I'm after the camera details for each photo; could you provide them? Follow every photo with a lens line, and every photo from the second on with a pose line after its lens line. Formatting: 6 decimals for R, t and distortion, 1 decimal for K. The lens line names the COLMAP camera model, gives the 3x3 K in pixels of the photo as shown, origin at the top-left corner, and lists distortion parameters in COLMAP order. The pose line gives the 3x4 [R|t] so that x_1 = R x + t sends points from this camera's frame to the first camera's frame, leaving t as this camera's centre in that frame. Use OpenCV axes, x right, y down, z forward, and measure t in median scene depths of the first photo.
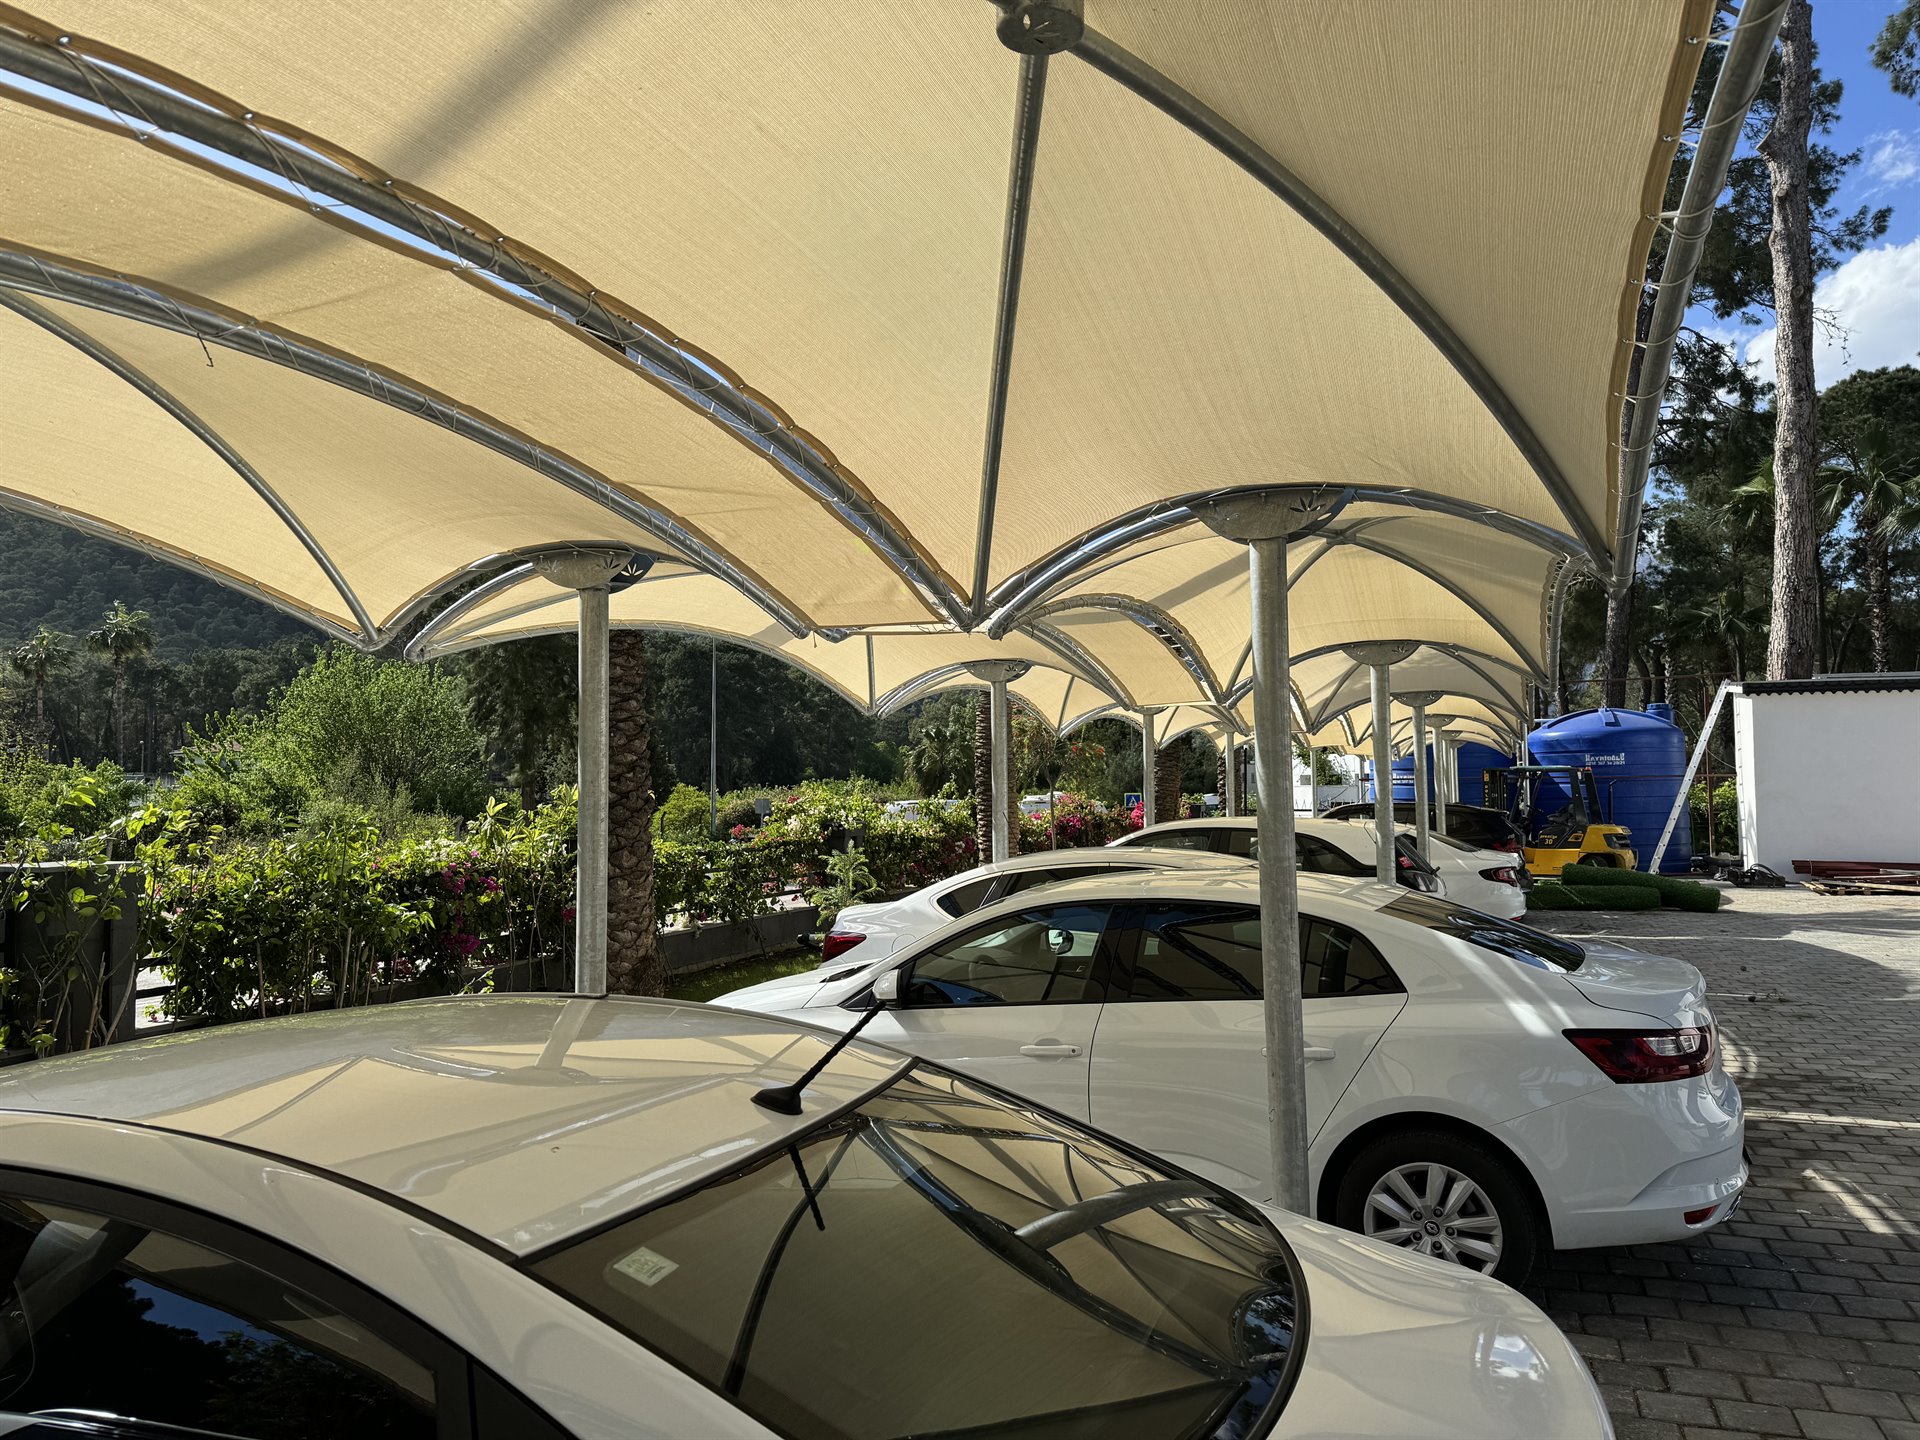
lens RADIAL K [[1405.3, 0, 957.9], [0, 1405.3, 723.4], [0, 0, 1]] dist [0.090104, -0.137884]
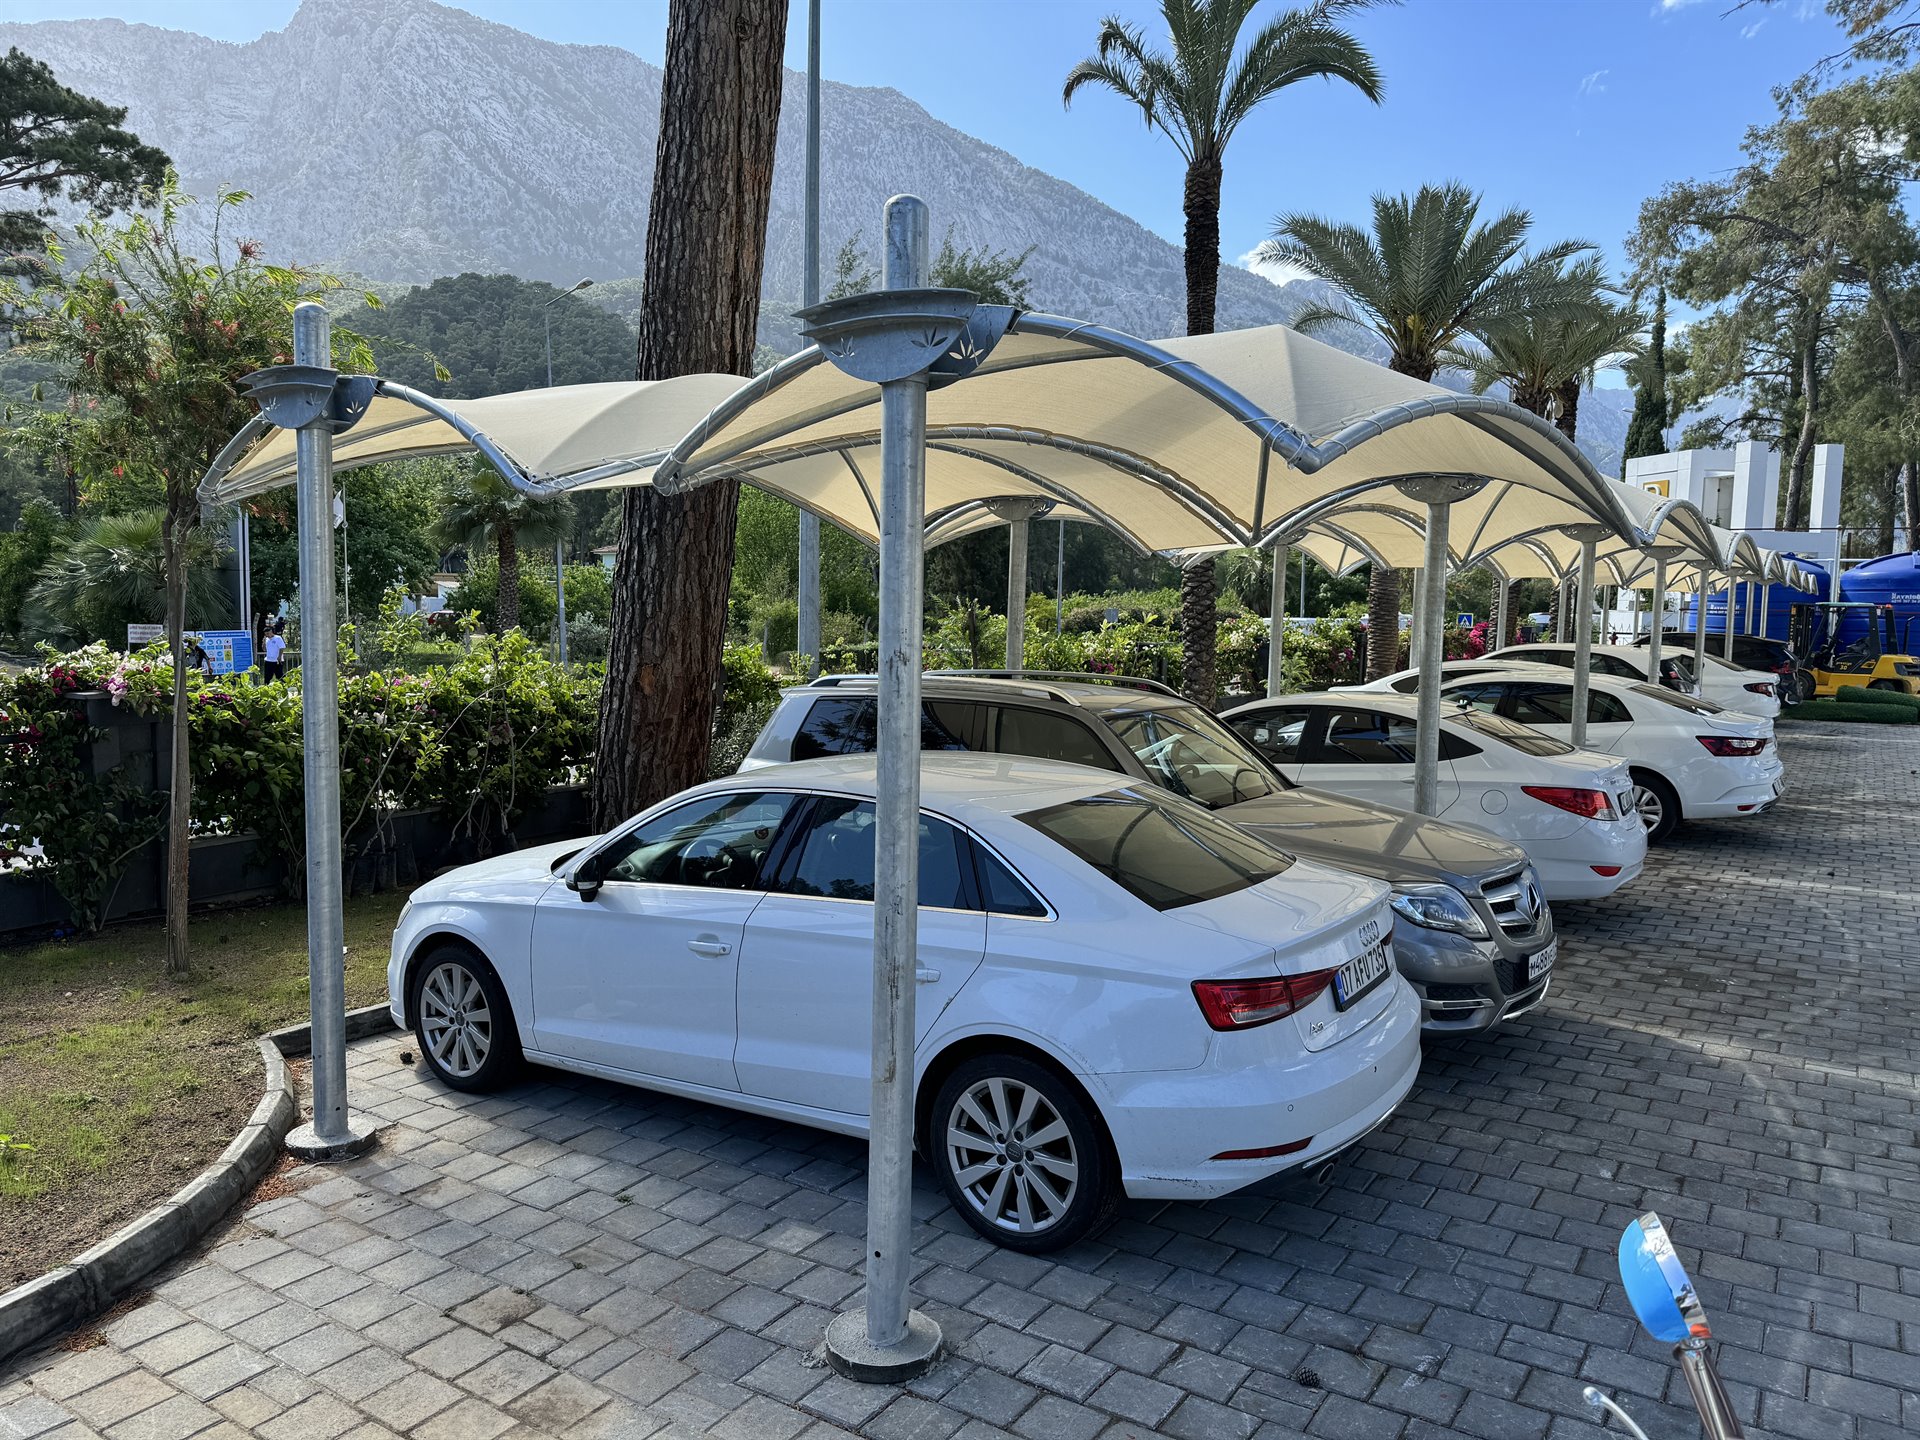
lens RADIAL K [[1405.3, 0, 957.9], [0, 1405.3, 723.4], [0, 0, 1]] dist [0.090104, -0.137884]
pose [[0.978099, 0.044616, -0.203303, -0.152779], [-0.016149, 0.990078, 0.139585, -0.060970], [0.207514, -0.133245, 0.969115, -0.767202]]
